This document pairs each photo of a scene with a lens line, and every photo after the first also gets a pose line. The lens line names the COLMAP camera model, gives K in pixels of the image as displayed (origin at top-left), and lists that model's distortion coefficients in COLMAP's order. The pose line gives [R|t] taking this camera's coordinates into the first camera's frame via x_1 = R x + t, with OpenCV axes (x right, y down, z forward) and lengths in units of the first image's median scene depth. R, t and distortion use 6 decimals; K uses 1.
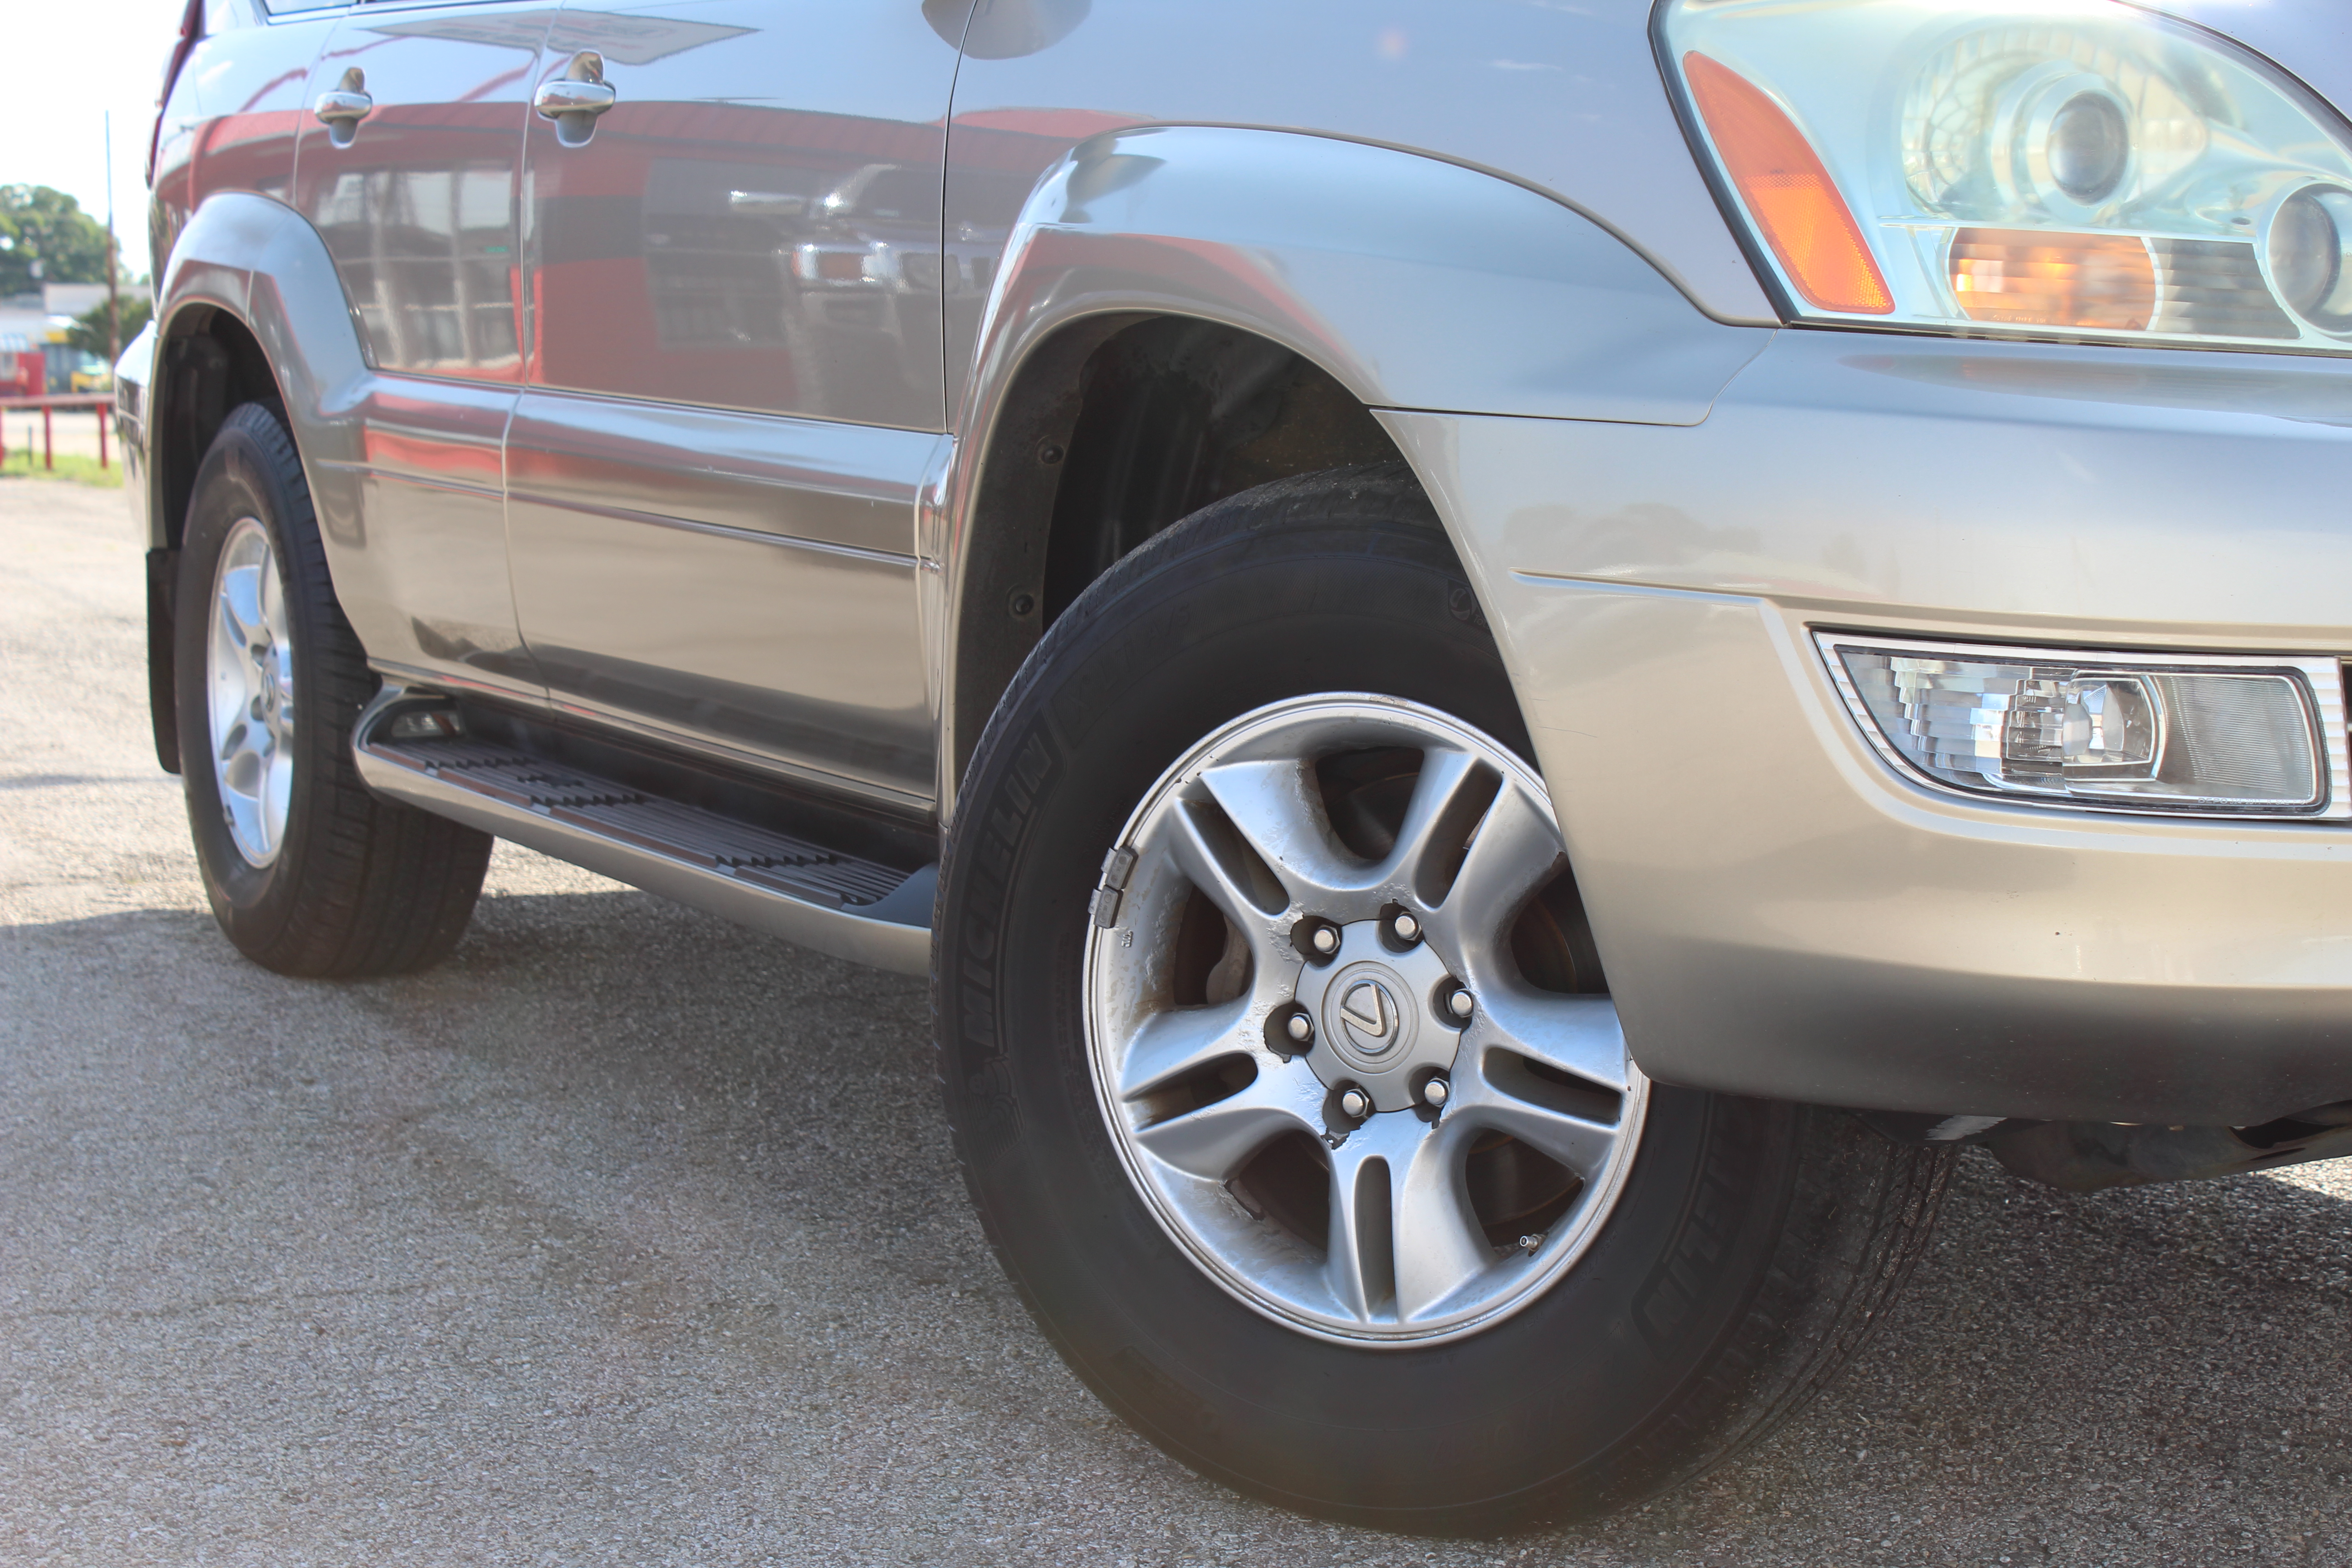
lens RADIAL K [[4038.8, 0, 1175.3], [0, 4038.8, 821.0], [0, 0, 1]] dist [-0.006500, 0.179847]
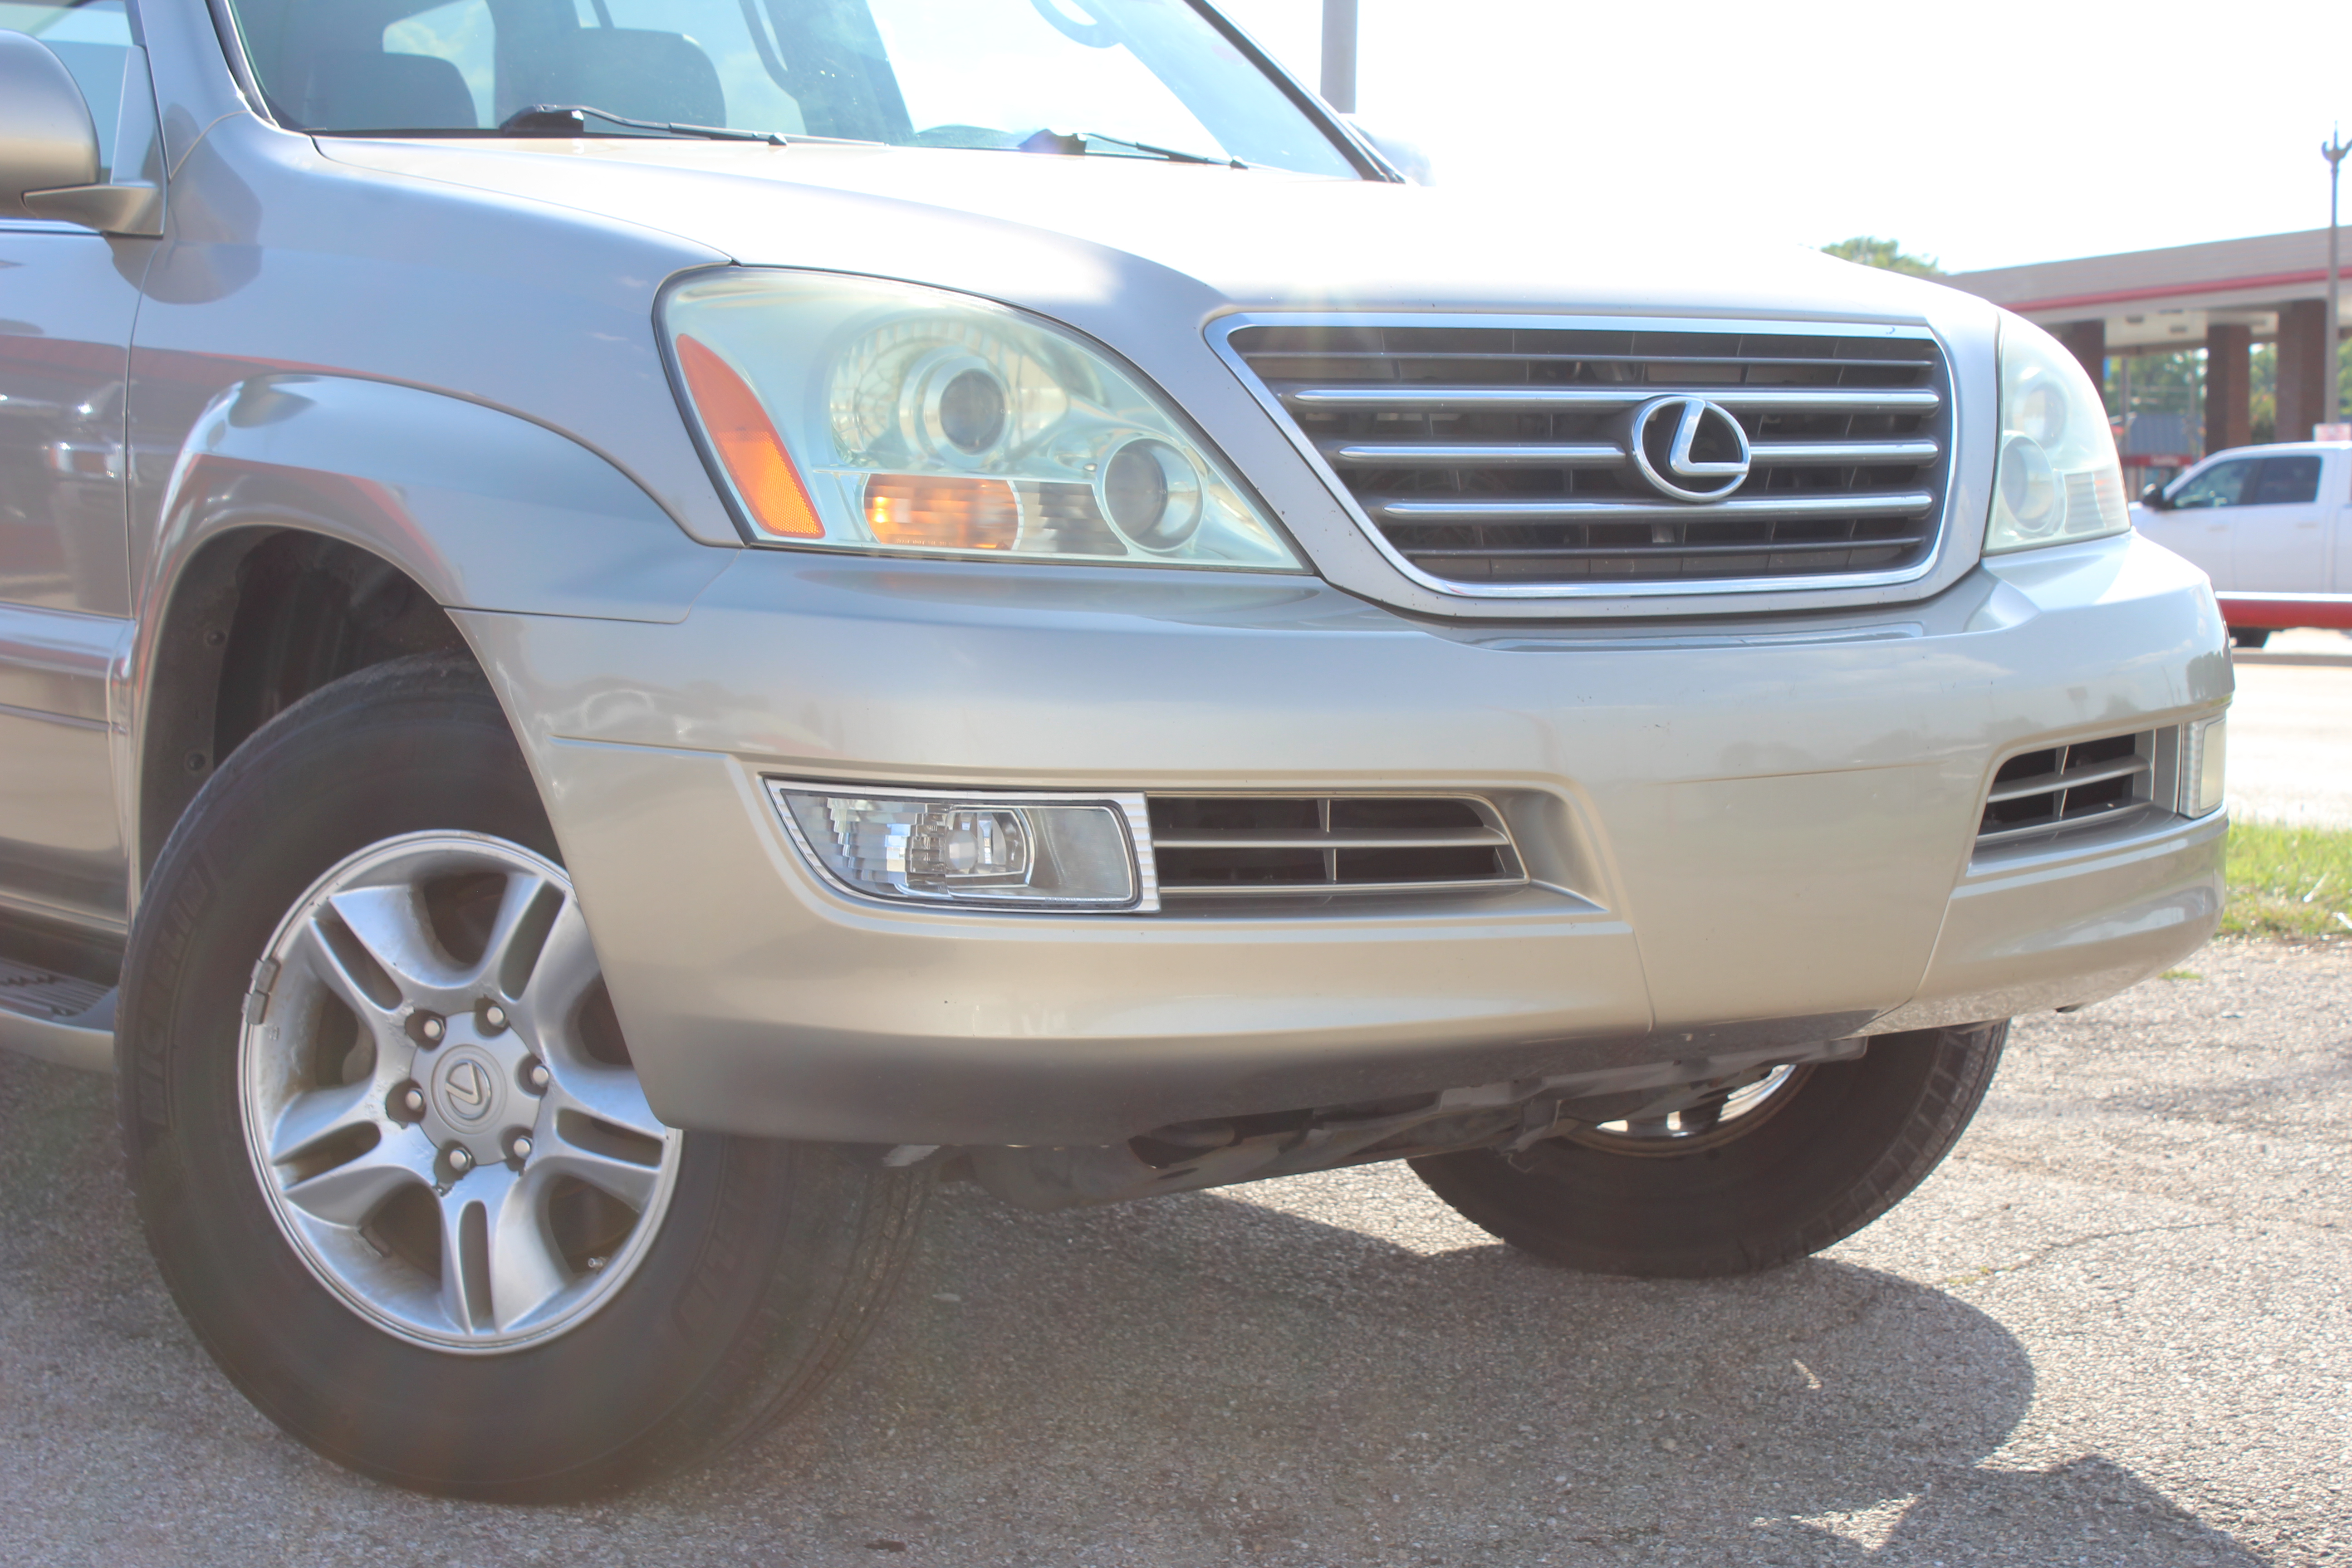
lens RADIAL K [[4038.8, 0, 1175.3], [0, 4038.8, 821.0], [0, 0, 1]] dist [-0.006500, 0.179847]
pose [[0.986742, -0.018721, 0.161216, 0.062717], [0.023641, 0.999310, -0.028654, 0.006388], [-0.160568, 0.032086, 0.986503, -0.265735]]
